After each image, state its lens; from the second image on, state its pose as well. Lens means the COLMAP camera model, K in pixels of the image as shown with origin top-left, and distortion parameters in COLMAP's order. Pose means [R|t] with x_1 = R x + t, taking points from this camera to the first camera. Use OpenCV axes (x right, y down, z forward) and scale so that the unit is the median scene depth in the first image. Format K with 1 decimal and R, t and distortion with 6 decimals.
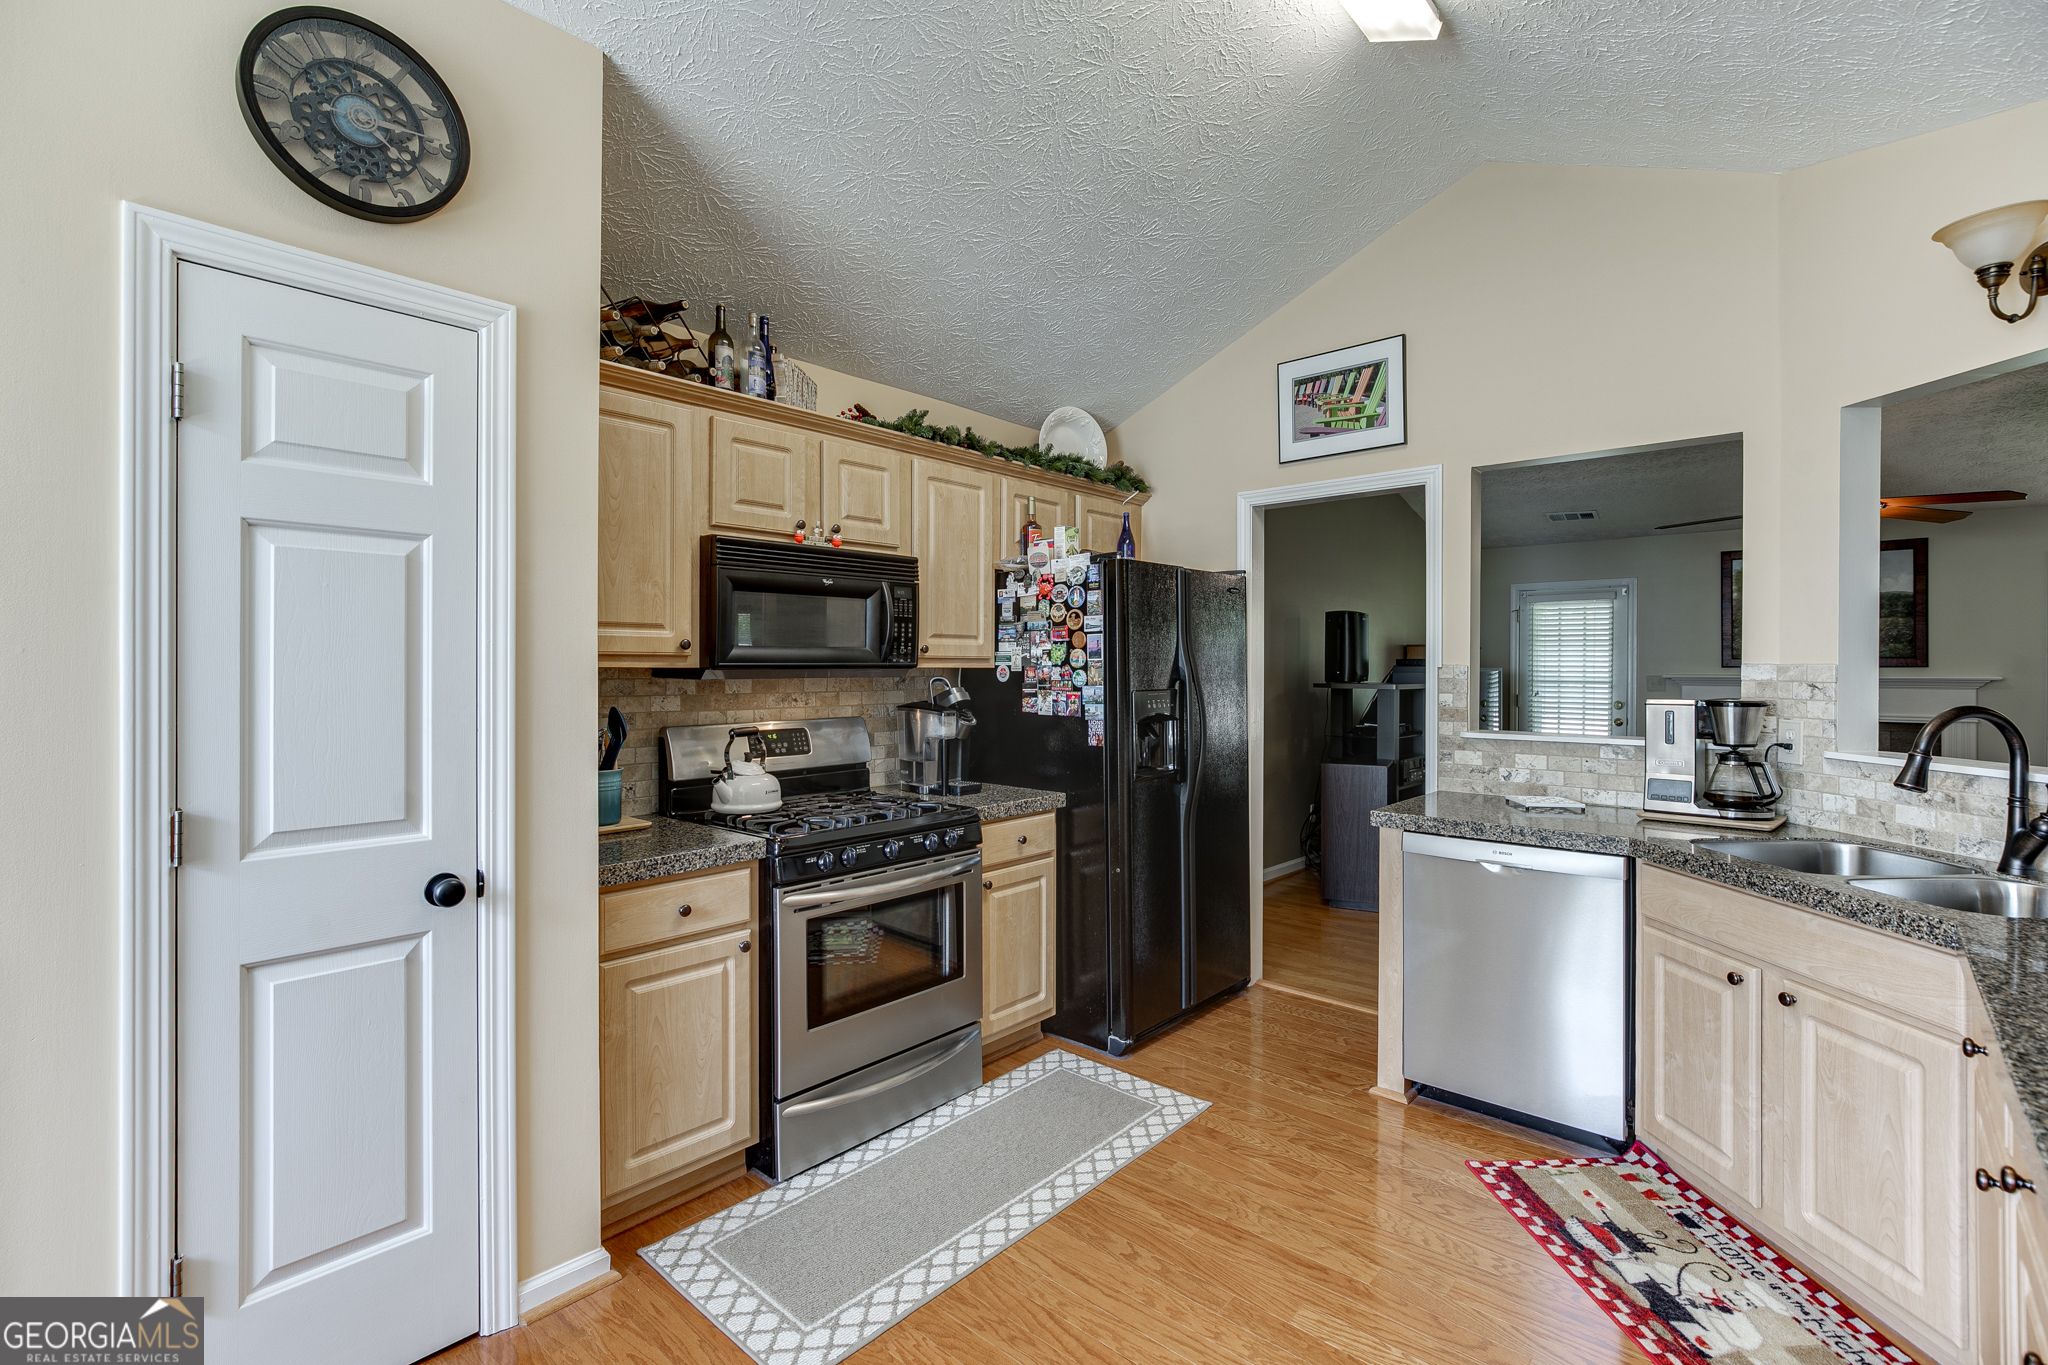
lens RADIAL K [[923.3, 0, 1018.8], [0, 923.3, 666.8], [0, 0, 1]] dist [-0.016055, 0.005778]
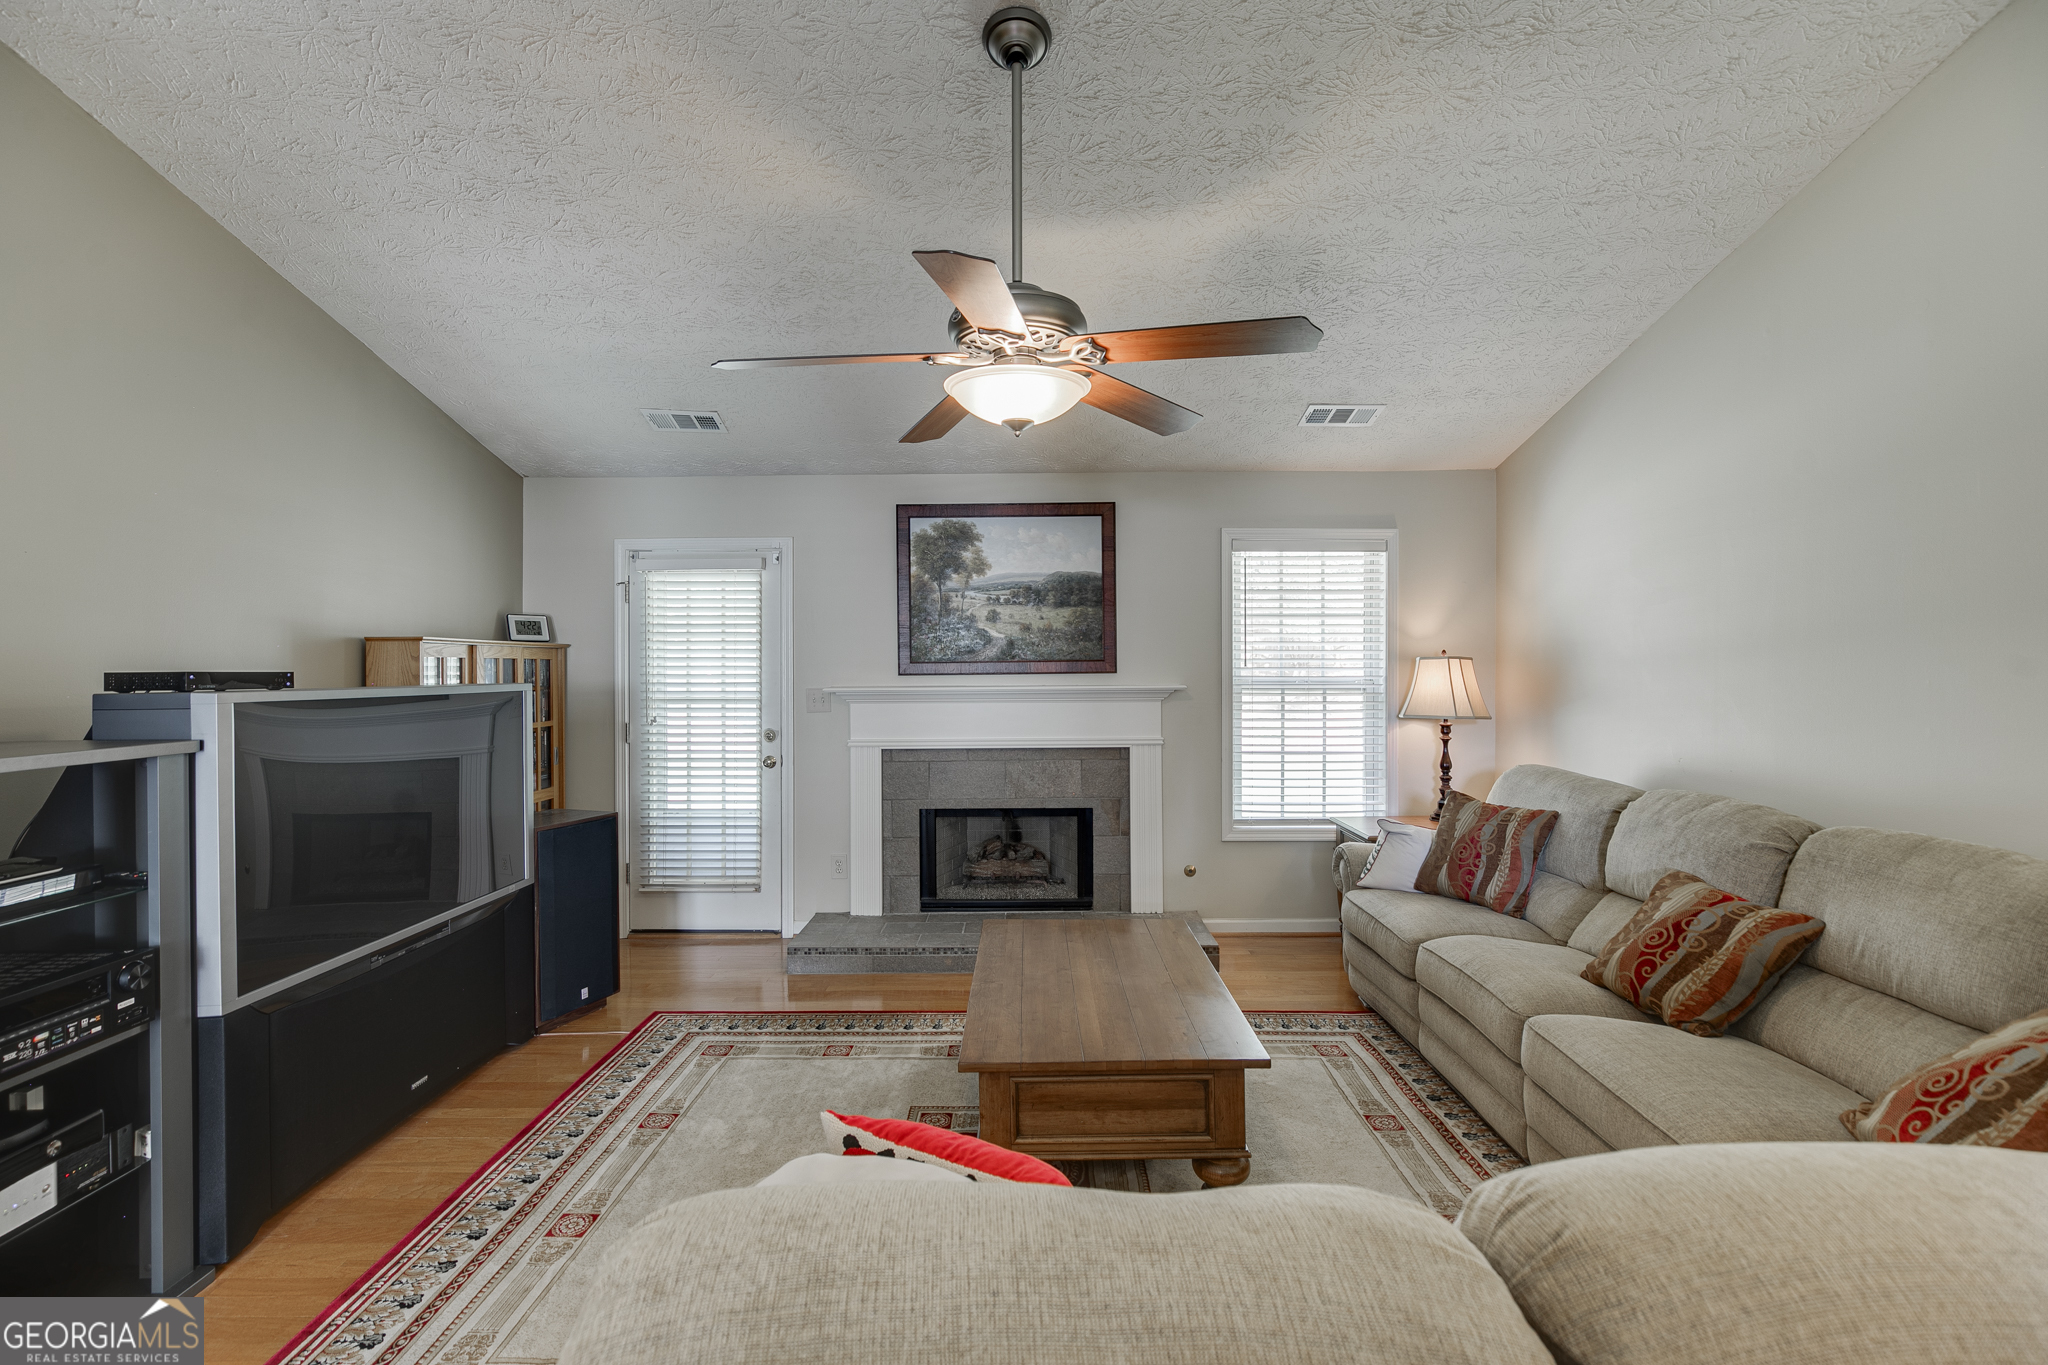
lens RADIAL K [[923.3, 0, 1018.8], [0, 923.3, 666.8], [0, 0, 1]] dist [-0.016055, 0.005778]
pose [[0.744475, -0.009144, 0.667587, 0.824434], [0.006905, 0.999958, 0.005996, -0.020660], [-0.667614, 0.000146, 0.744507, 0.942580]]
